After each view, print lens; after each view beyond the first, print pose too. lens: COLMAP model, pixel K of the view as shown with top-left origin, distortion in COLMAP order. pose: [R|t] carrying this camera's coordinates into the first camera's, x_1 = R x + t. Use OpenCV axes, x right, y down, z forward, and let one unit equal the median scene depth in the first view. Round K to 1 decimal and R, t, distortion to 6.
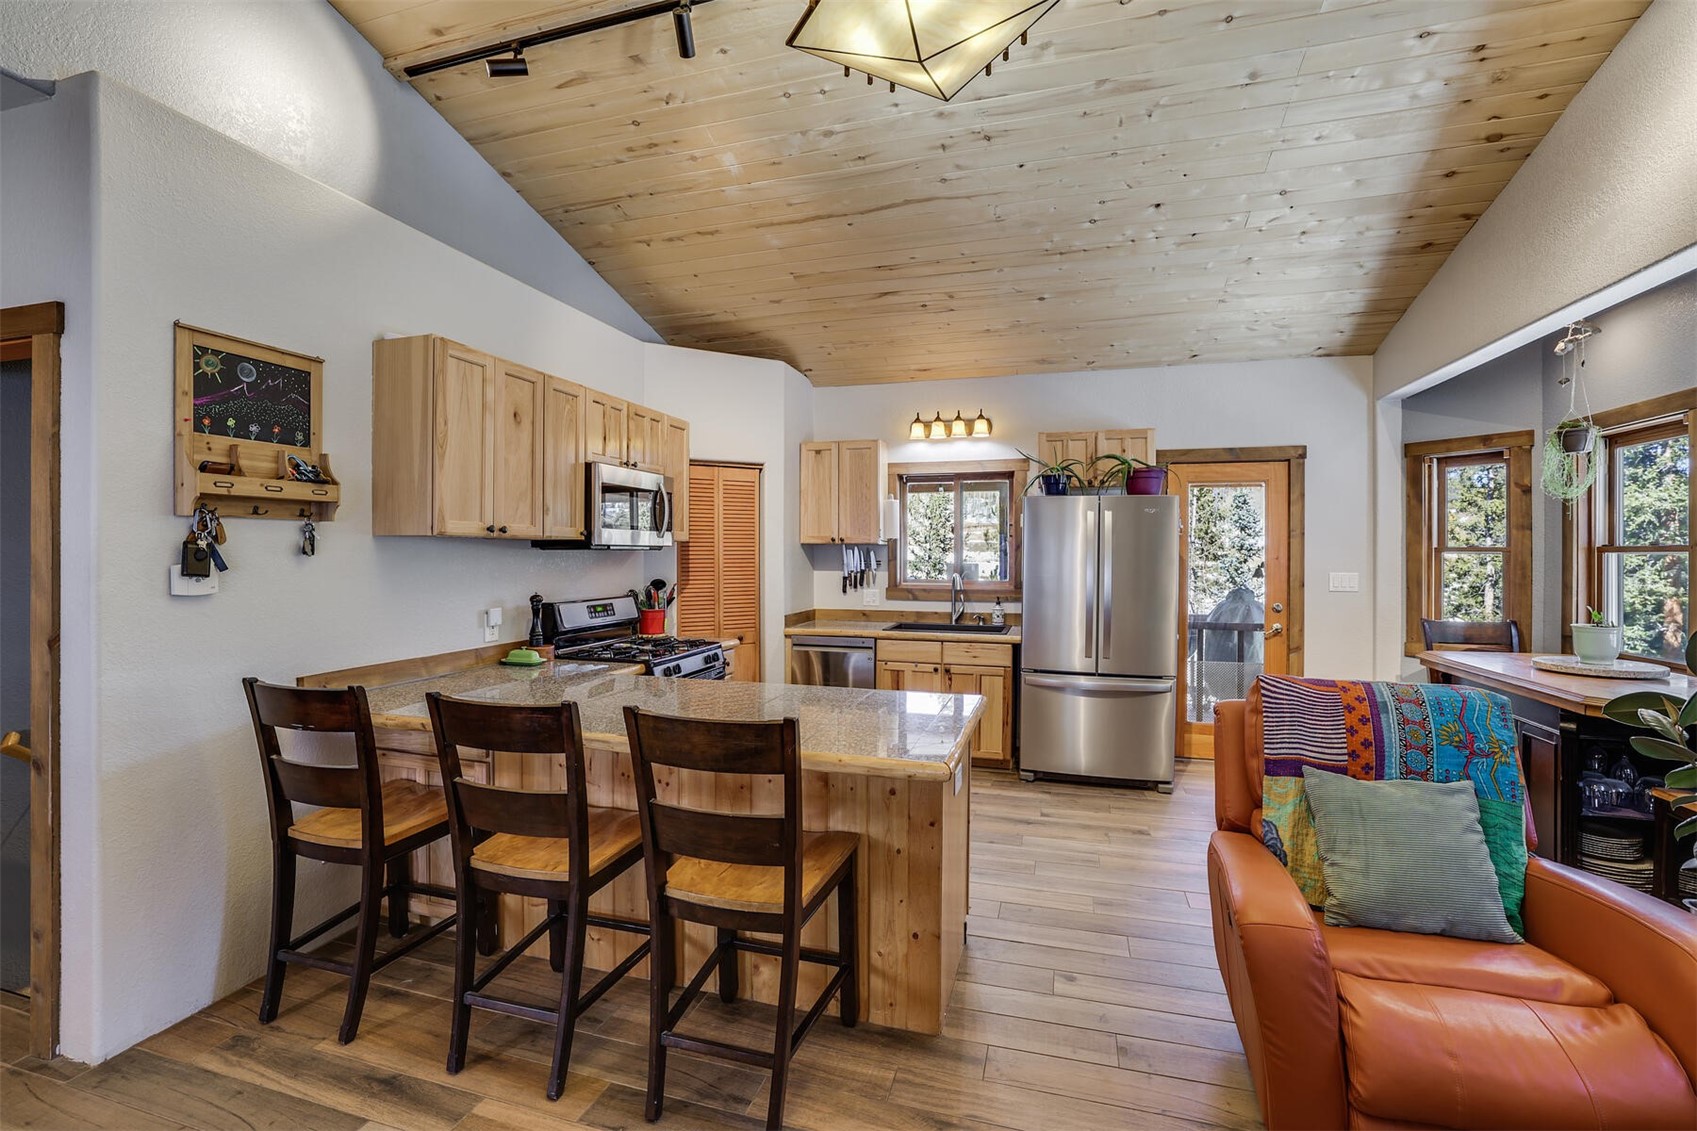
lens RADIAL K [[749.4, 0, 852.1], [0, 749.4, 552.5], [0, 0, 1]] dist [-0.036602, 0.010498]
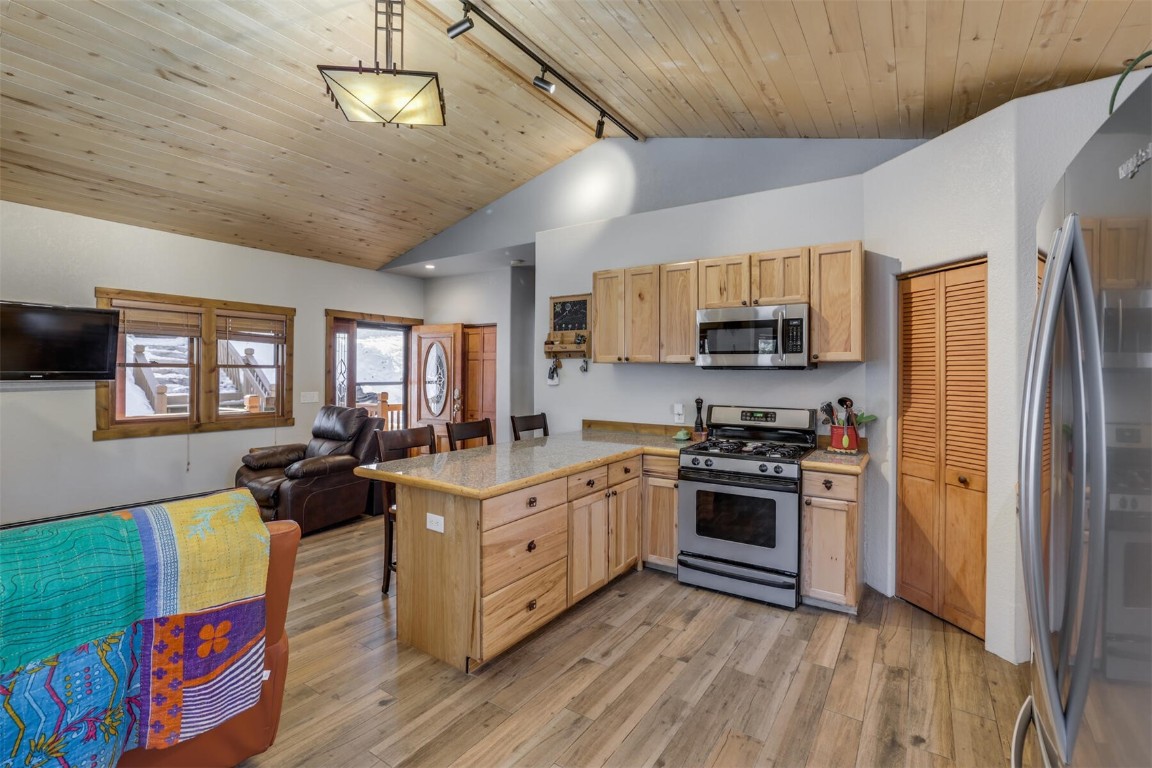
lens RADIAL K [[508.8, 0, 570.9], [0, 508.8, 371.4], [0, 0, 1]] dist [-0.036602, 0.010498]
pose [[-0.306018, -0.003336, -0.952020, 0.557422], [-0.009507, 0.999955, -0.000449, 0.002210], [0.951978, 0.008913, -0.306036, 0.869691]]
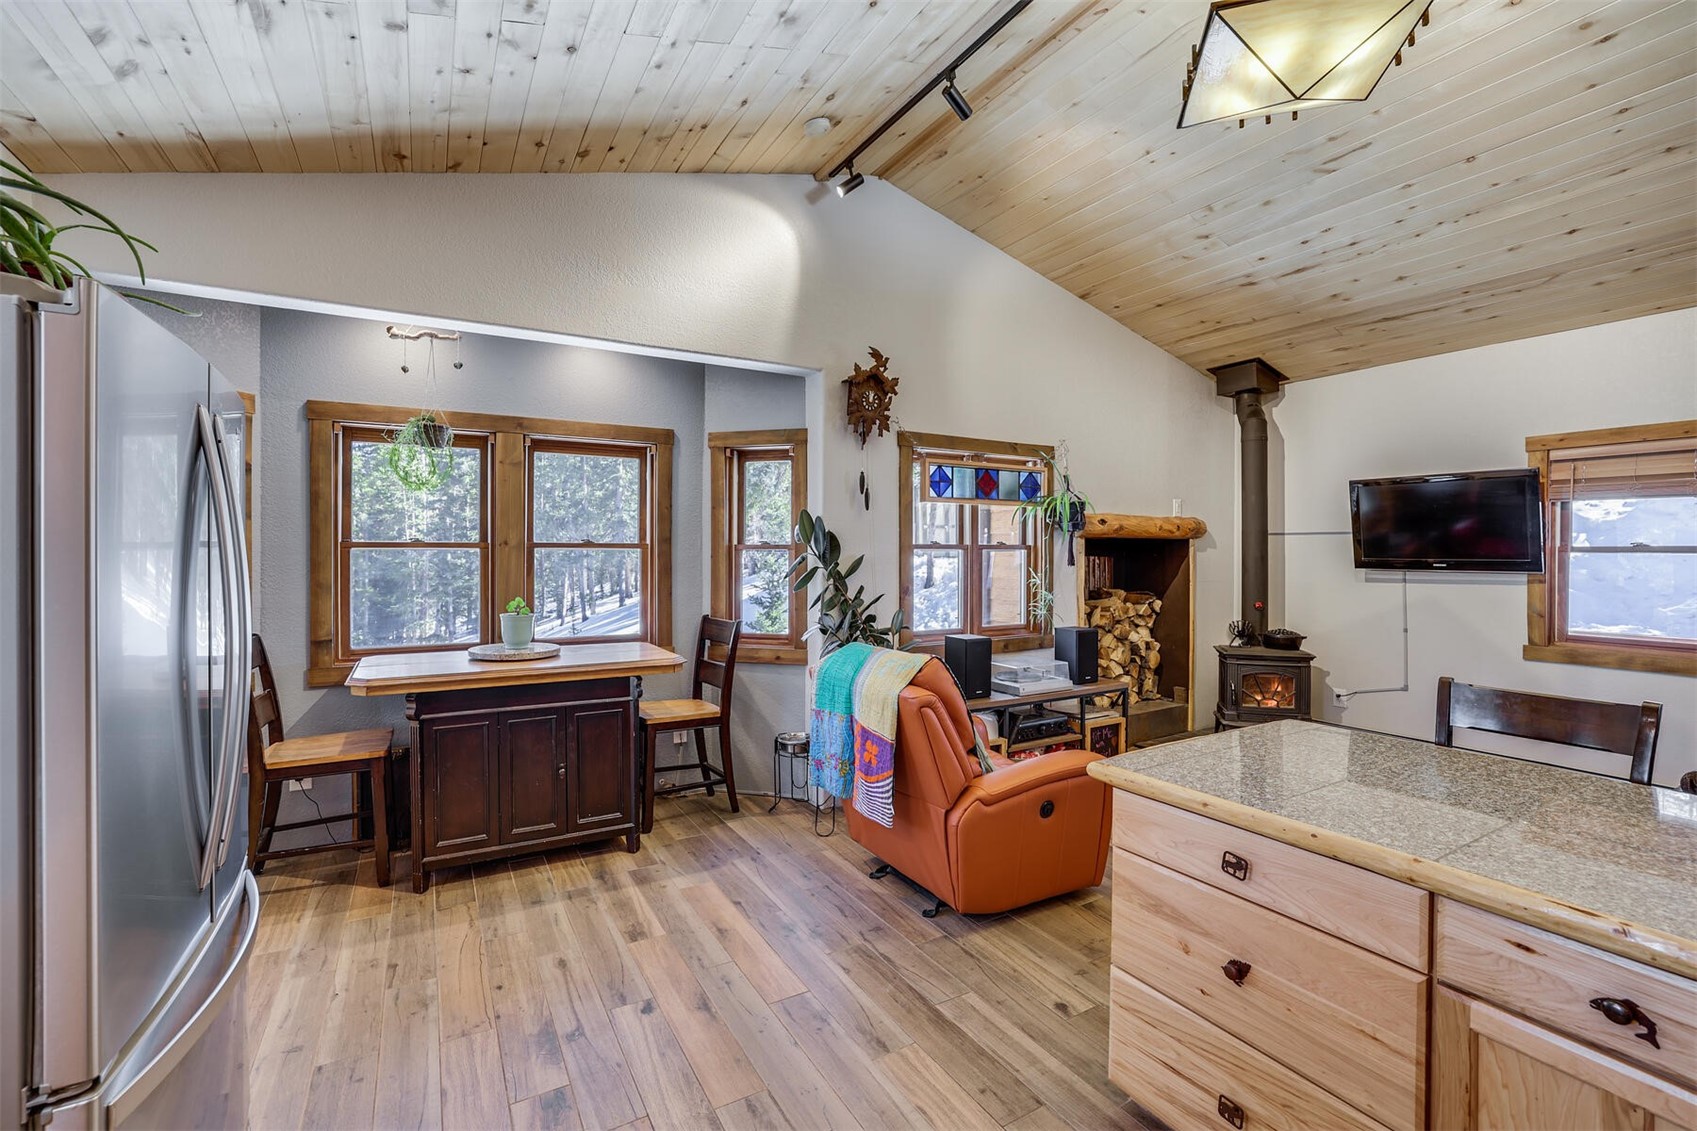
lens RADIAL K [[749.4, 0, 854.4], [0, 749.4, 559.8], [0, 0, 1]] dist [-0.036602, 0.010498]
pose [[-0.736181, -0.006984, 0.676749, -0.076965], [-0.001586, 0.999962, 0.008594, 0.003613], [-0.676783, 0.005253, -0.736164, 1.030723]]
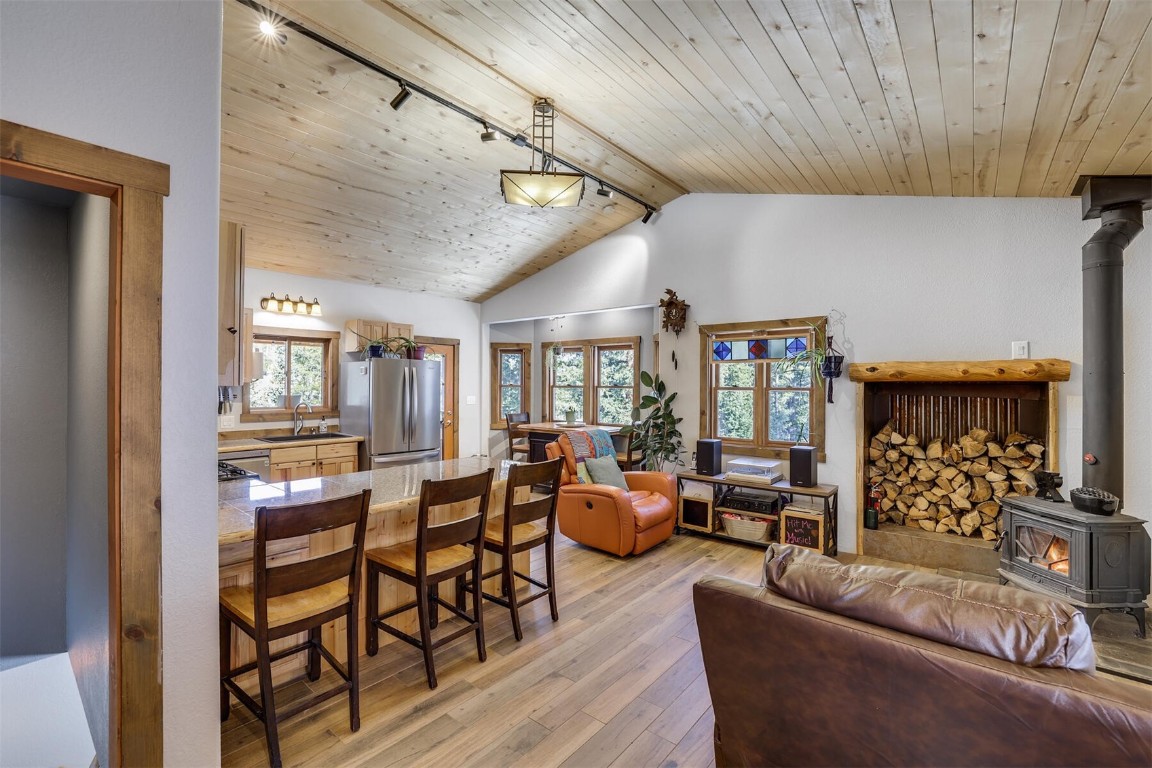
lens RADIAL K [[508.8, 0, 567.1], [0, 508.8, 380.0], [0, 0, 1]] dist [-0.036602, 0.010498]
pose [[0.398551, 0.004497, 0.917135, -0.692036], [-0.004307, 0.999986, -0.003031, -0.019772], [-0.917136, -0.002742, 0.398565, 0.094773]]
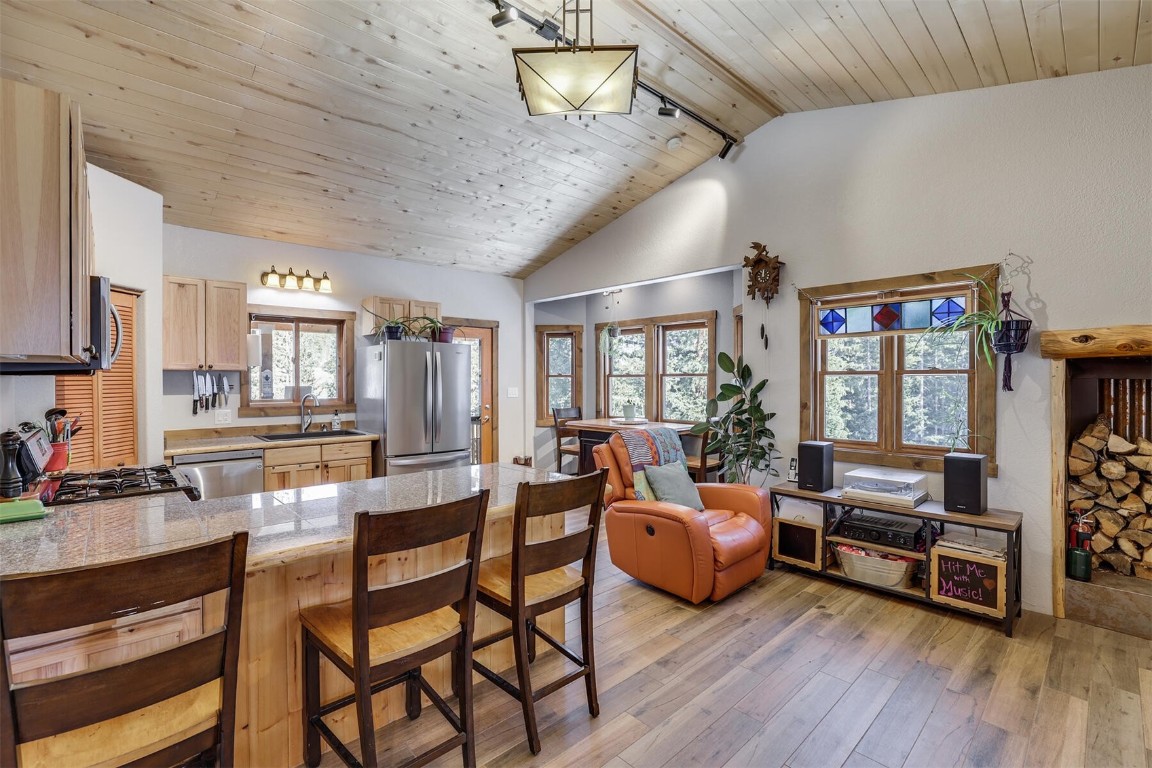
lens RADIAL K [[508.8, 0, 564.9], [0, 508.8, 385.0], [0, 0, 1]] dist [-0.036602, 0.010498]
pose [[0.517465, -0.012877, 0.855608, -0.448969], [0.002965, 0.999908, 0.013256, 0.002660], [-0.855699, -0.004323, 0.517455, 0.177668]]
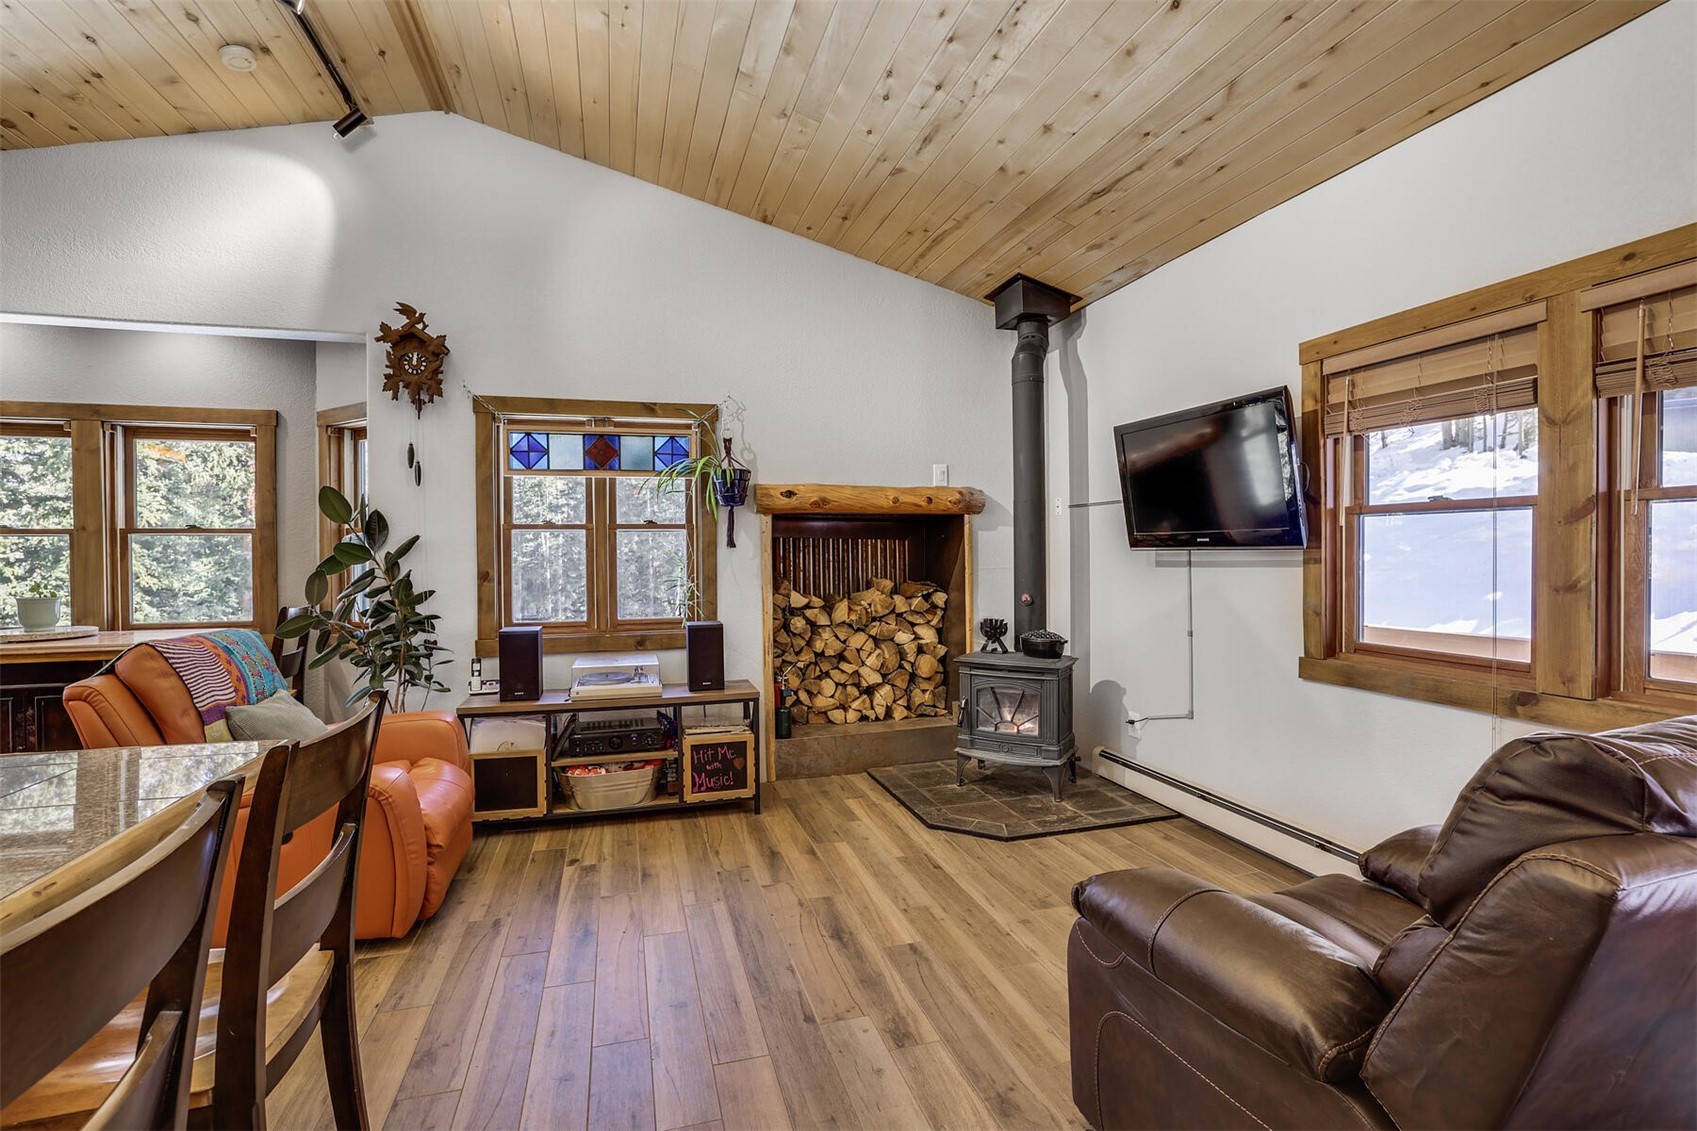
lens RADIAL K [[749.4, 0, 841.7], [0, 749.4, 562.2], [0, 0, 1]] dist [-0.036602, 0.010498]
pose [[-0.544333, -0.003872, 0.838860, -0.404018], [0.008170, 0.999917, 0.009917, 0.030733], [-0.838830, 0.012252, -0.544256, 0.395857]]
